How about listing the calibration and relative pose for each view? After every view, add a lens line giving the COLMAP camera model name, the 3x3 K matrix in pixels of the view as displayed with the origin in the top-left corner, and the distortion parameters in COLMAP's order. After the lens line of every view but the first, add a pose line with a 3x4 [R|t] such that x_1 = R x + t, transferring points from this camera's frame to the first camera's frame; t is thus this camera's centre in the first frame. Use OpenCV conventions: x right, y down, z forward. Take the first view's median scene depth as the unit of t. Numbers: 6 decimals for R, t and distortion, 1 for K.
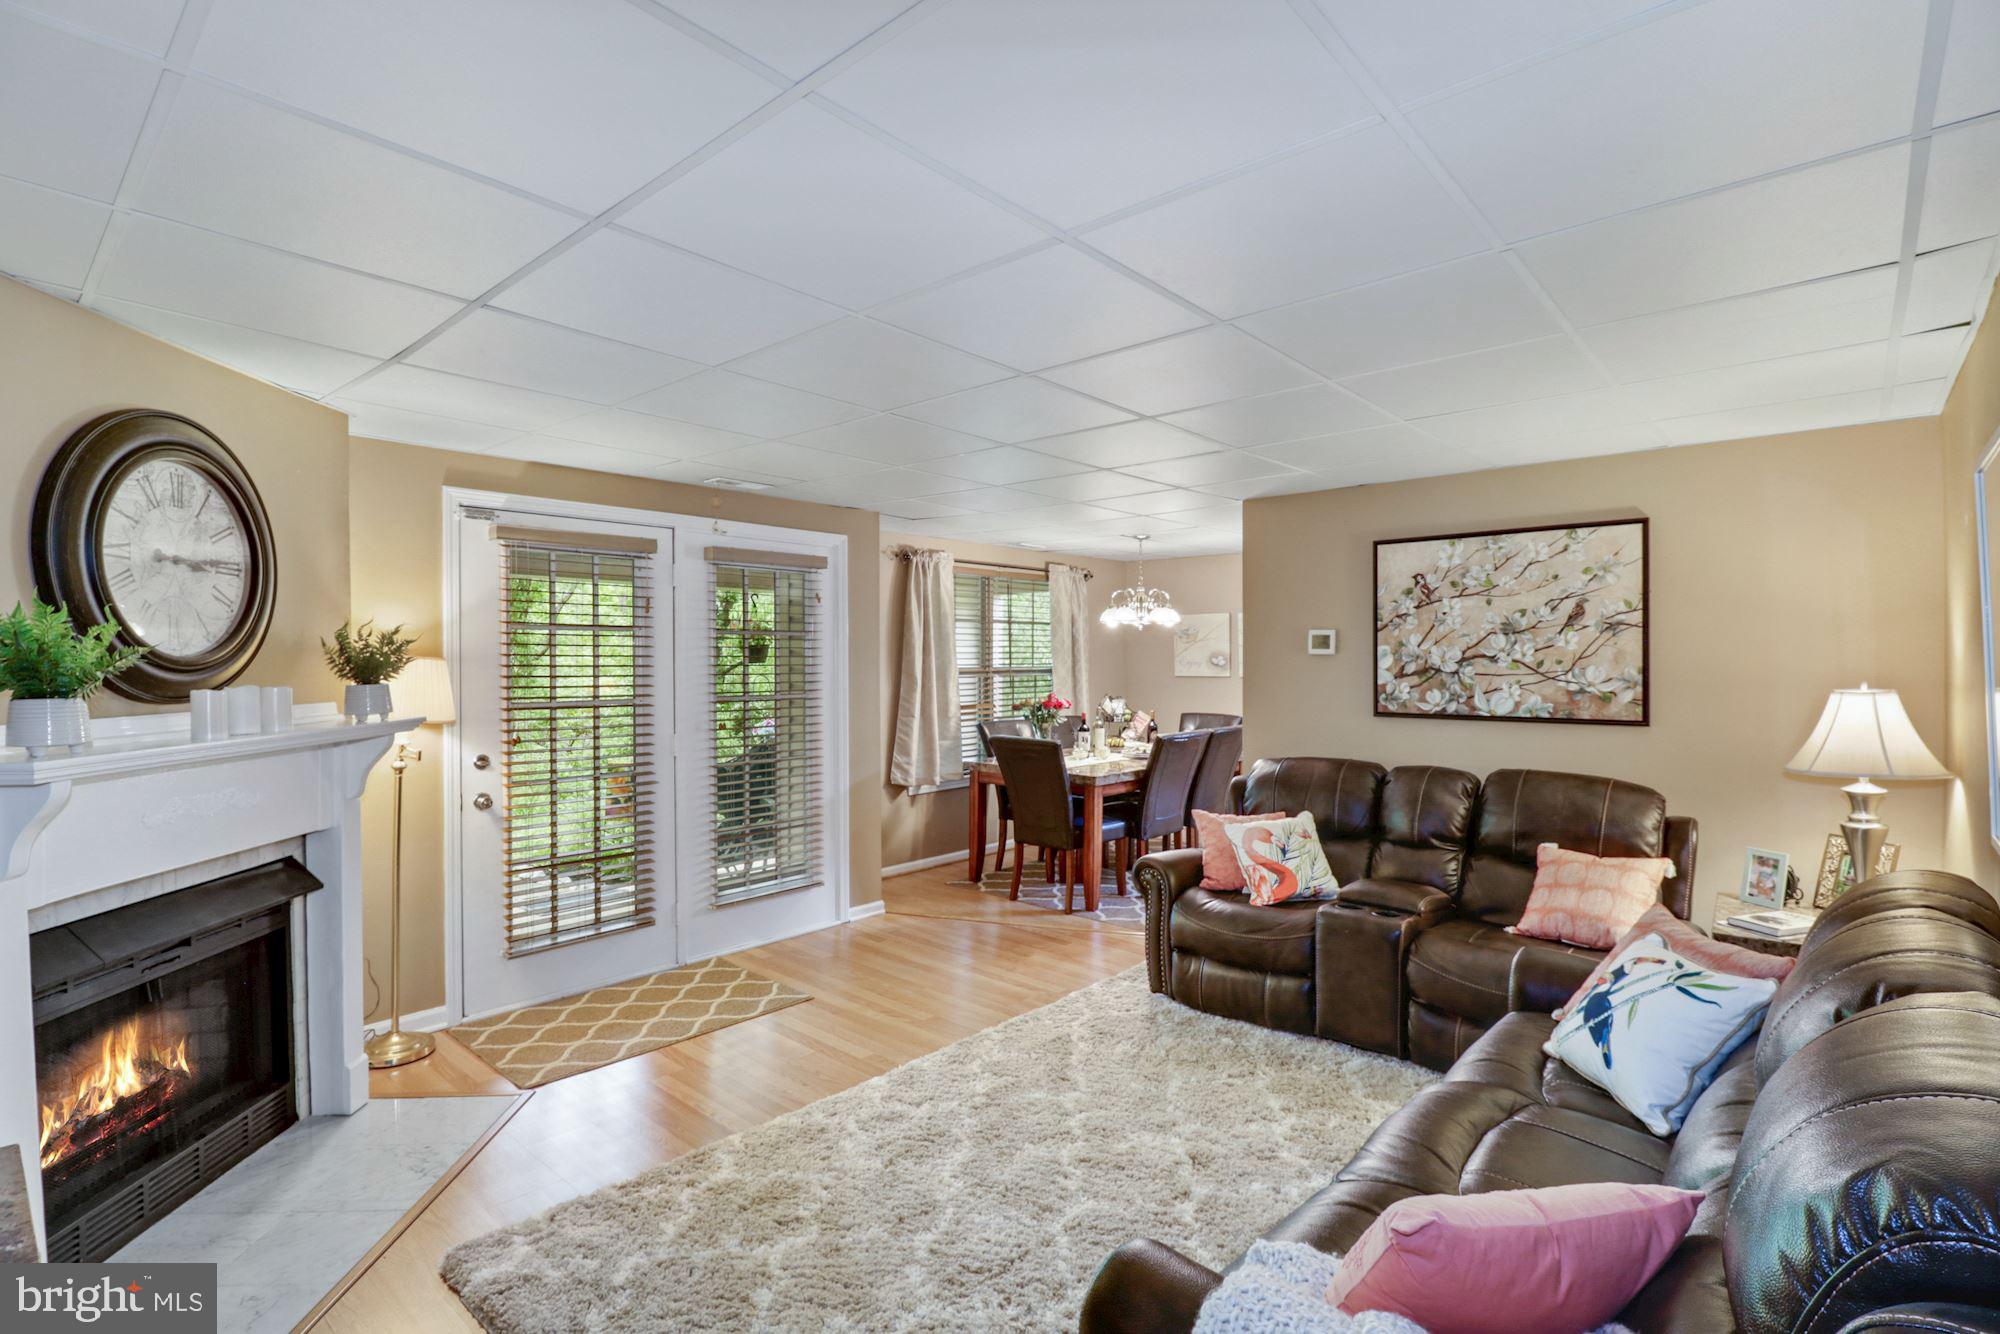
lens RADIAL K [[929.6, 0, 1034.7], [0, 929.6, 655.5], [0, 0, 1]] dist [-0.021444, -0.000323]
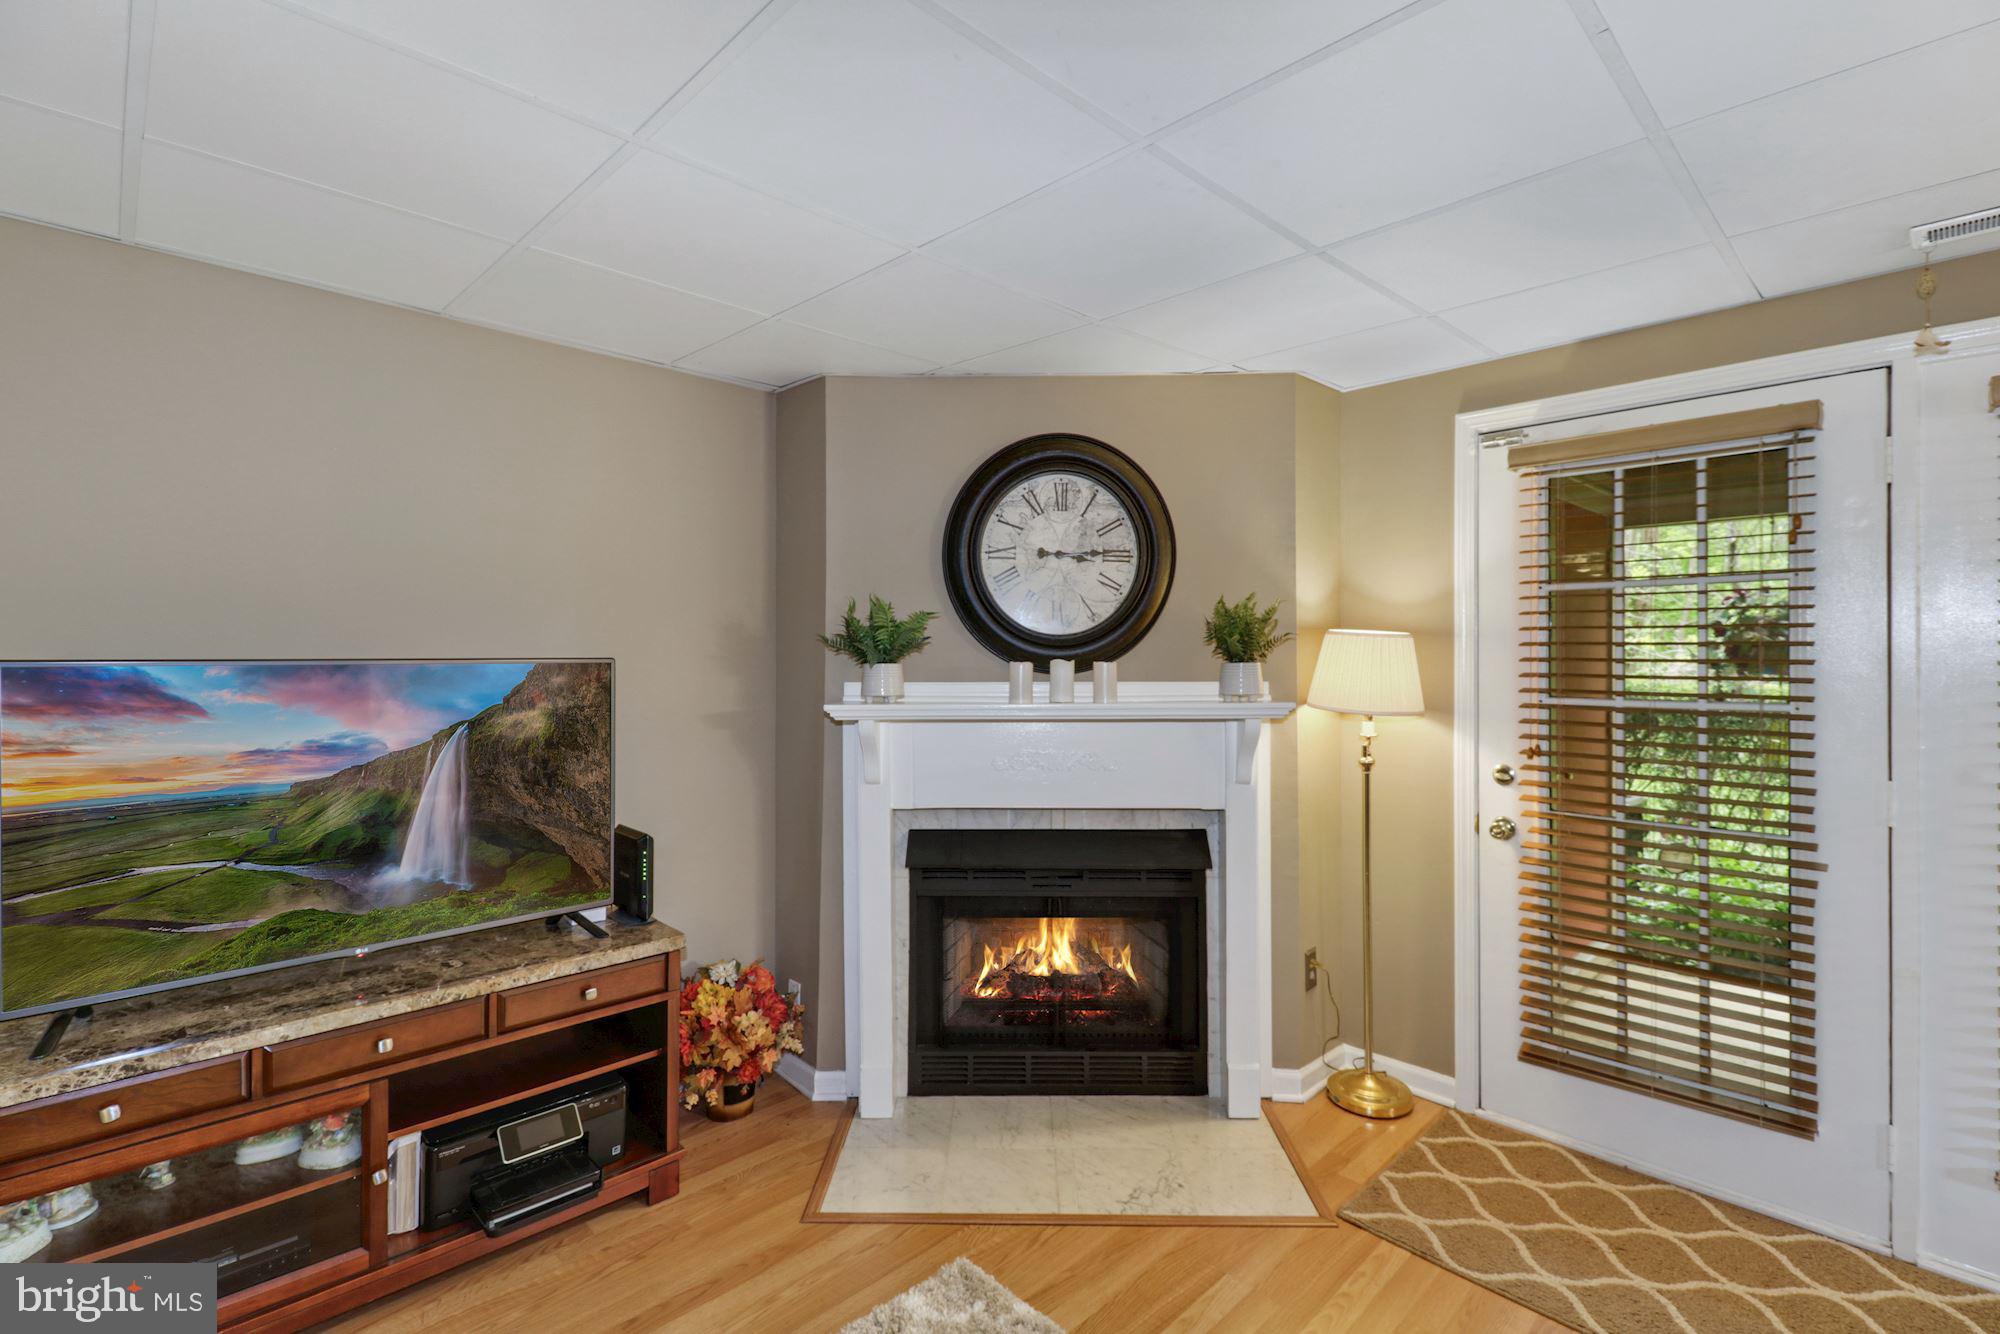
lens RADIAL K [[936.8, 0, 964.4], [0, 936.8, 641.7], [0, 0, 1]] dist [0.001309, -0.000060]
pose [[-0.117262, -0.002468, -0.993098, 0.225875], [0.007116, 0.999969, -0.003326, 0.010363], [0.993076, -0.007457, -0.117241, 0.771722]]
